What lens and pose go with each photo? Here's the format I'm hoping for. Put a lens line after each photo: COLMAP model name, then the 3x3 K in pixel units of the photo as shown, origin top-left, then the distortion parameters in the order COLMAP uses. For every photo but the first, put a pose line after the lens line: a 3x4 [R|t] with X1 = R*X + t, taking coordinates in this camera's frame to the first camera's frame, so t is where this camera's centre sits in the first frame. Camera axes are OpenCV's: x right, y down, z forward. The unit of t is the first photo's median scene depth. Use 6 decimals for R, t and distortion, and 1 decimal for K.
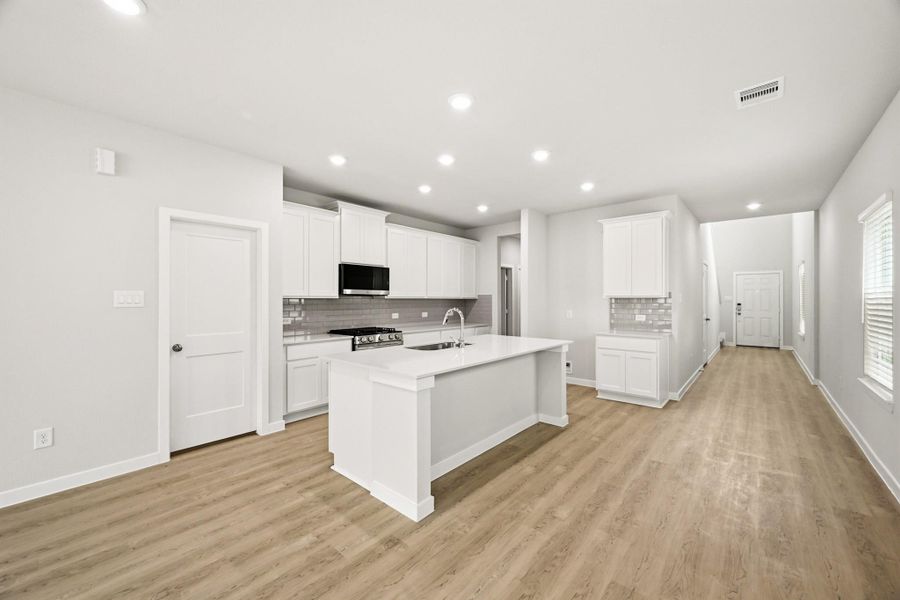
lens RADIAL K [[354.0, 0, 454.2], [0, 354.0, 299.4], [0, 0, 1]] dist [0.000871, 0.000598]
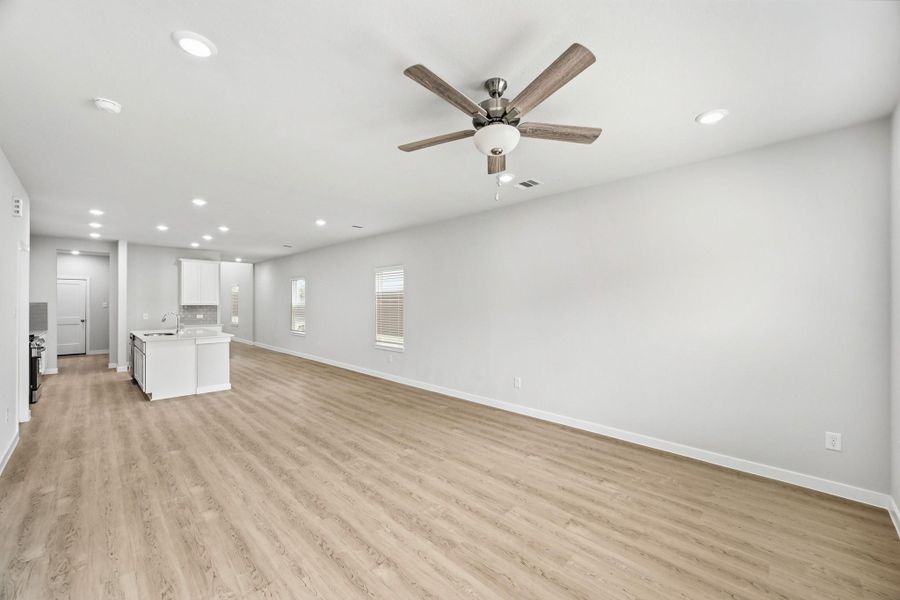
lens RADIAL K [[354.0, 0, 454.7], [0, 354.0, 304.4], [0, 0, 1]] dist [0.000871, 0.000598]
pose [[0.055410, -0.004365, 0.998454, -1.154669], [-0.001749, 0.999988, 0.004469, -0.019094], [-0.998462, -0.001993, 0.055402, -0.373913]]
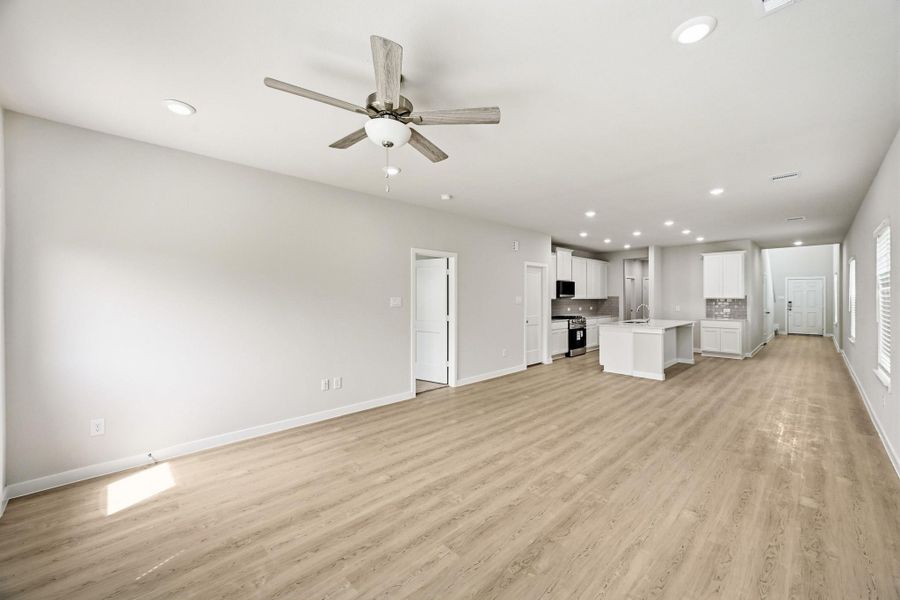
lens RADIAL K [[354.0, 0, 452.7], [0, 354.0, 298.0], [0, 0, 1]] dist [0.000871, 0.000598]
pose [[0.996204, -0.001076, -0.087040, -0.633246], [0.001265, 0.999997, 0.002115, -0.013162], [0.087038, -0.002217, 0.996203, -0.808917]]
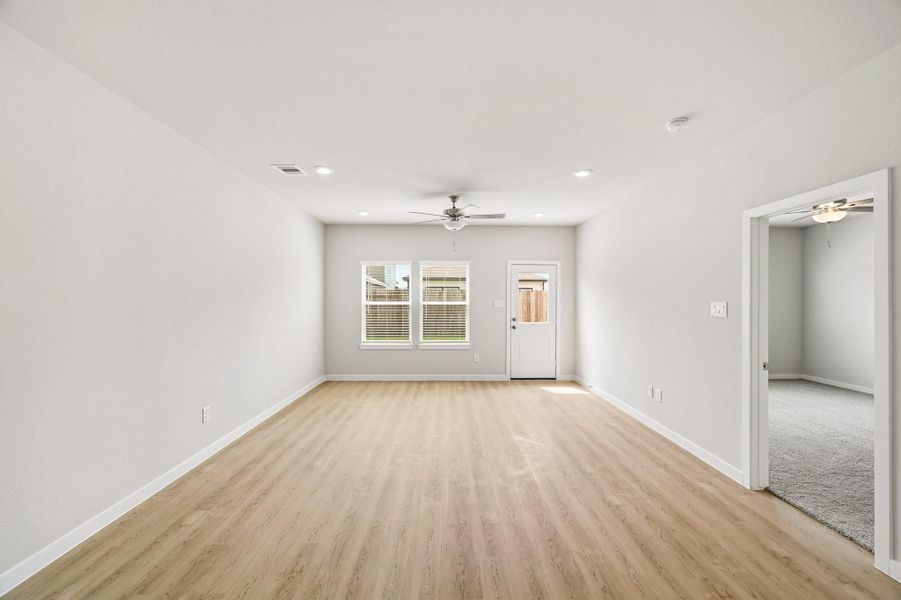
lens RADIAL K [[354.4, 0, 449.3], [0, 354.4, 300.2], [0, 0, 1]] dist [0.000871, 0.000598]
pose [[-0.748181, -0.001684, -0.663493, -0.140627], [-0.001195, 0.999999, -0.001191, -0.013027], [0.663494, -0.000098, -0.748181, 0.263772]]
